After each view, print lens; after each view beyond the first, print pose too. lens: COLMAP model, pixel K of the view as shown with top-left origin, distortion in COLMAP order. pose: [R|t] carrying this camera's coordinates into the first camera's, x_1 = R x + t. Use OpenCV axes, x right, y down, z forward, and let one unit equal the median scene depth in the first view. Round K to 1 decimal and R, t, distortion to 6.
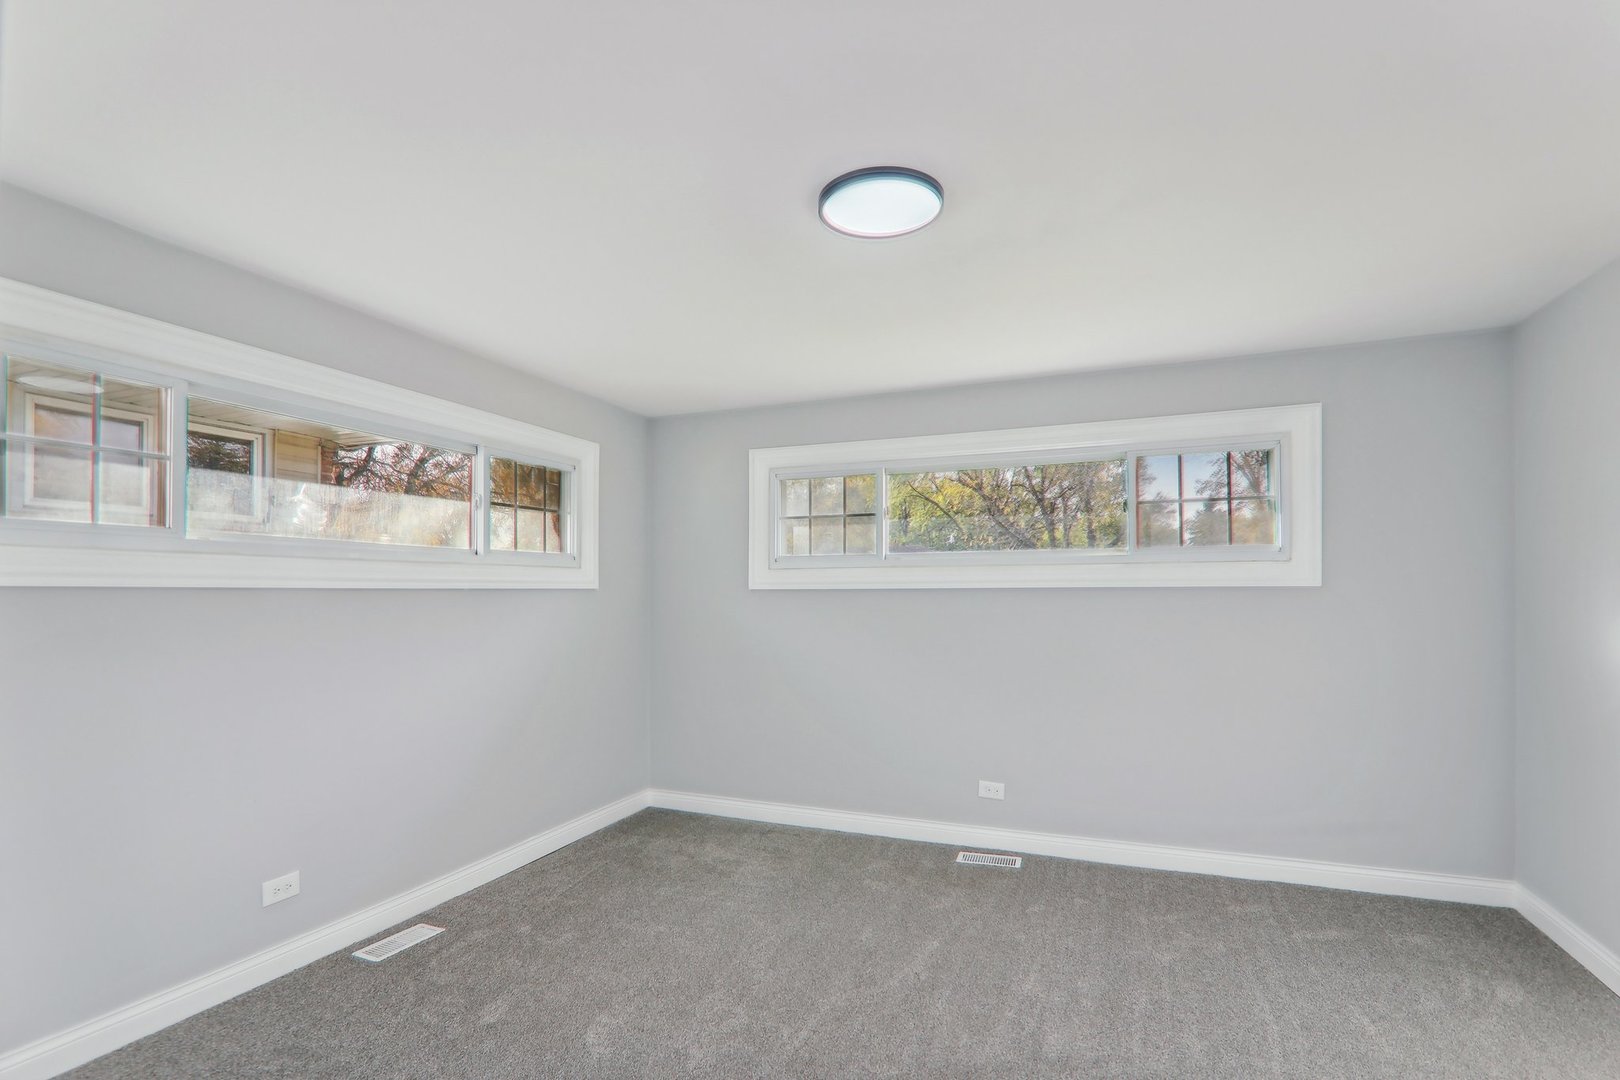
lens RADIAL K [[761.1, 0, 824.5], [0, 761.1, 578.1], [0, 0, 1]] dist [-0.018330, 0.000804]
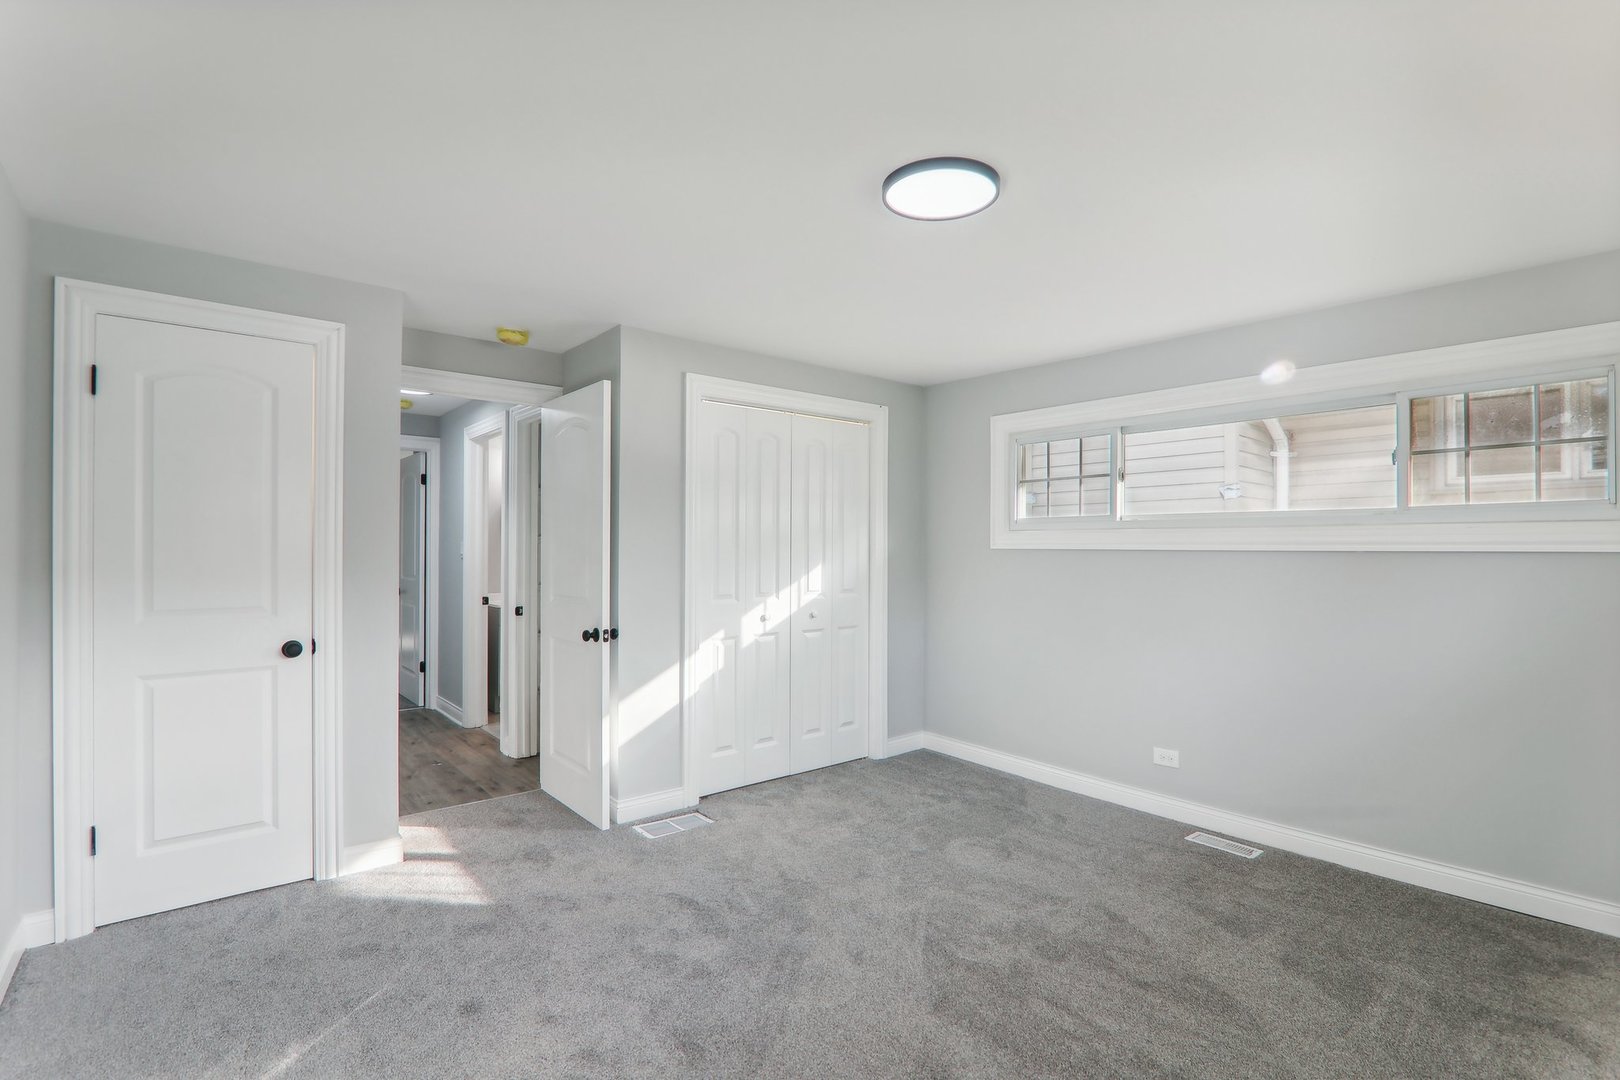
lens RADIAL K [[749.8, 0, 816.7], [0, 749.8, 542.0], [0, 0, 1]] dist [-0.016360, 0.000196]
pose [[-0.456318, -0.008712, -0.889774, 0.627626], [0.009113, 0.999854, -0.014463, 0.009024], [0.889770, -0.014708, -0.456172, 0.770010]]
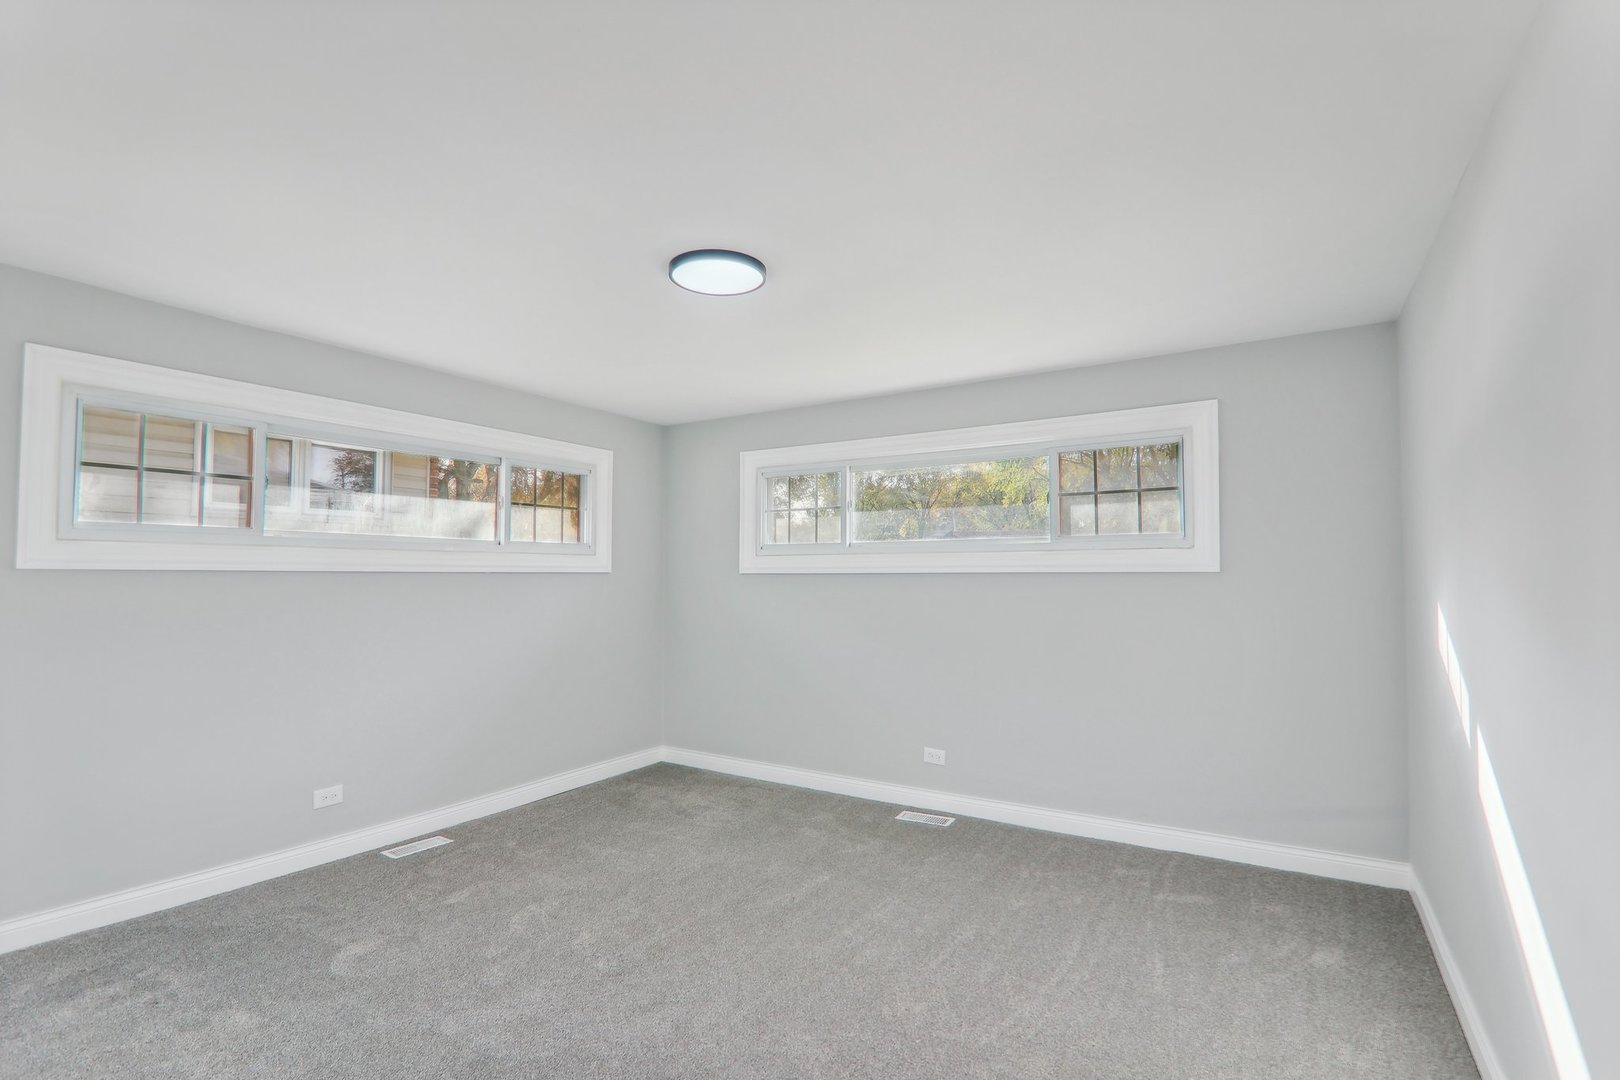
lens RADIAL K [[749.8, 0, 816.7], [0, 749.8, 542.0], [0, 0, 1]] dist [-0.016360, 0.000196]
pose [[0.984758, -0.004902, -0.173861, 0.261968], [0.000144, 0.999625, -0.027369, -0.001842], [0.173930, 0.026927, 0.984390, -0.115343]]
